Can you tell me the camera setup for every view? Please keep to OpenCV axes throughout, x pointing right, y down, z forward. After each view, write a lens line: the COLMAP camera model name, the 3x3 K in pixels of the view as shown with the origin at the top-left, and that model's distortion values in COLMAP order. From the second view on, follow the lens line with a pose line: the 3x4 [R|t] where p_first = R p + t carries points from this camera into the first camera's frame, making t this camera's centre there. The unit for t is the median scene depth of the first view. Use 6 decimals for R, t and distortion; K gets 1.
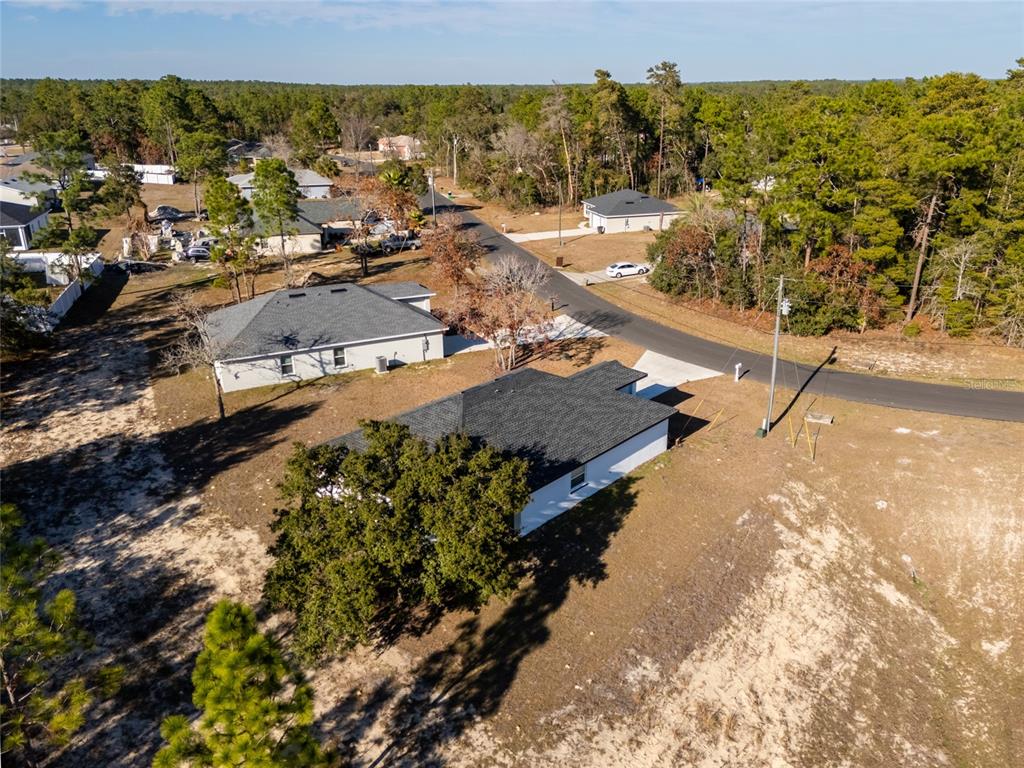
lens RADIAL K [[794.6, 0, 517.0], [0, 794.6, 385.5], [0, 0, 1]] dist [0.033221, -0.001911]
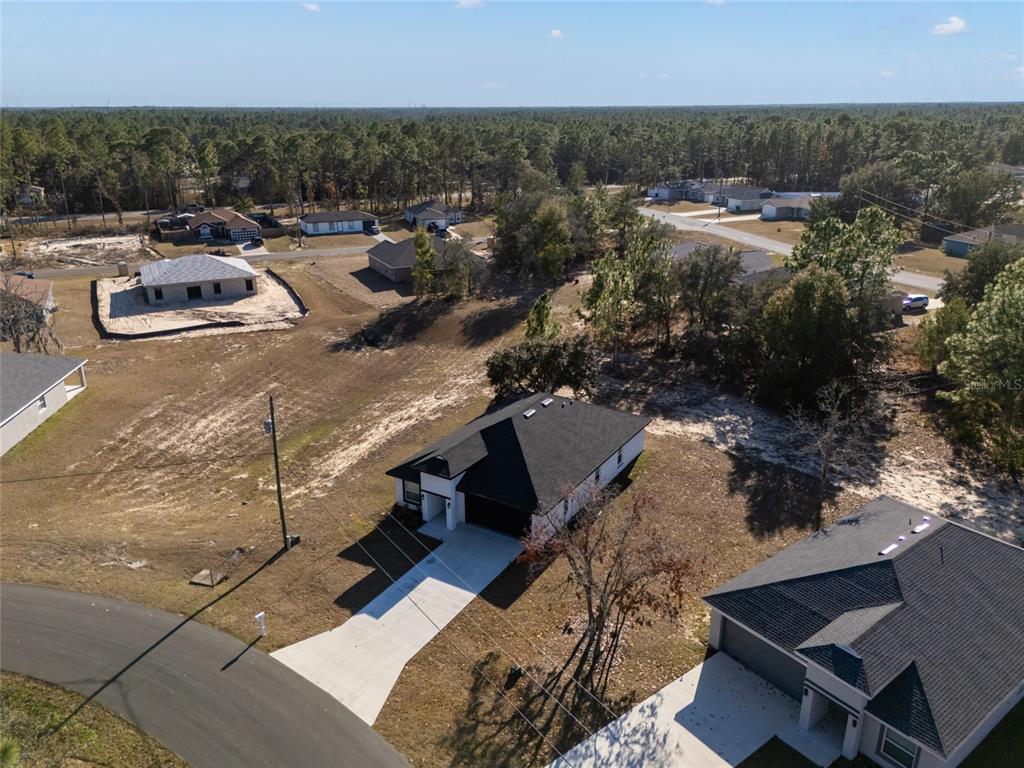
lens RADIAL K [[749.3, 0, 516.9], [0, 749.3, 379.6], [0, 0, 1]] dist [0.074928, -0.079039]
pose [[-0.981697, 0.073993, -0.175485, 0.253767], [-0.058110, 0.761120, 0.646003, -1.010470], [0.181365, 0.644377, -0.742890, 2.257496]]
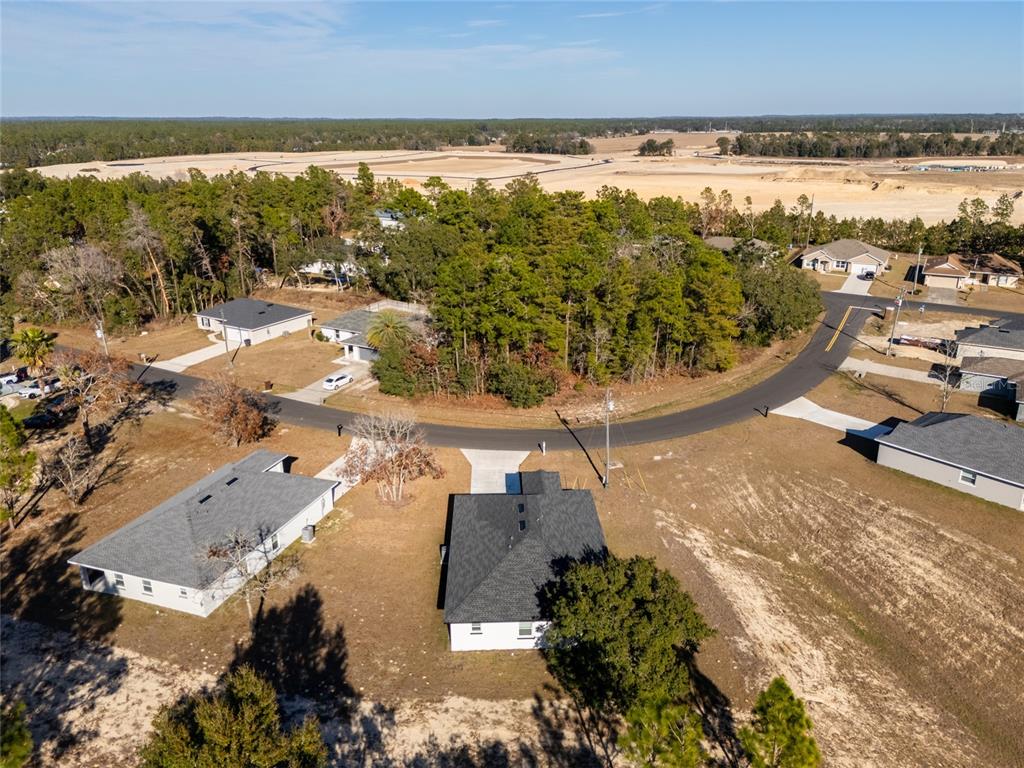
lens RADIAL K [[769.8, 0, 512.0], [0, 769.8, 384.0], [0, 0, 1]] dist [0.025994, -0.004772]
pose [[0.718259, -0.229848, 0.656715, -1.038777], [0.248046, 0.966432, 0.066957, -0.380729], [-0.650060, 0.114803, 0.751161, -0.020304]]
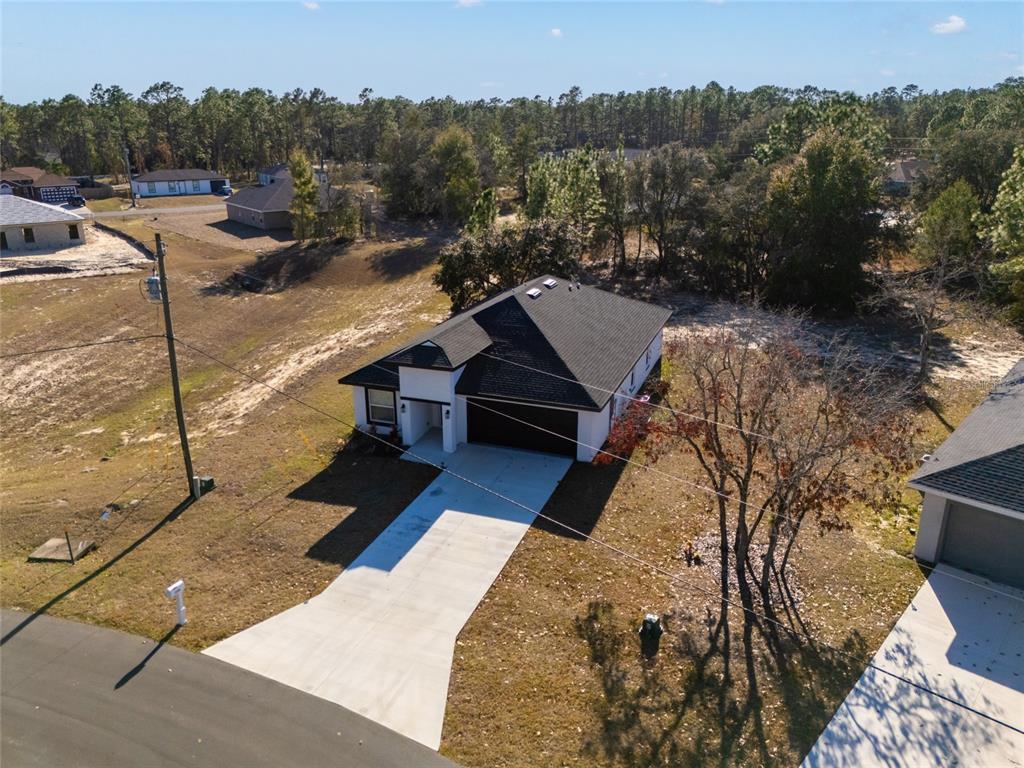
lens RADIAL K [[769.8, 0, 512.0], [0, 769.8, 384.0], [0, 0, 1]] dist [0.025994, -0.004772]
pose [[-0.927047, 0.132422, -0.350783, 0.396384], [-0.124192, 0.774300, 0.620513, -0.567390], [0.353781, 0.618809, -0.701366, 2.025545]]
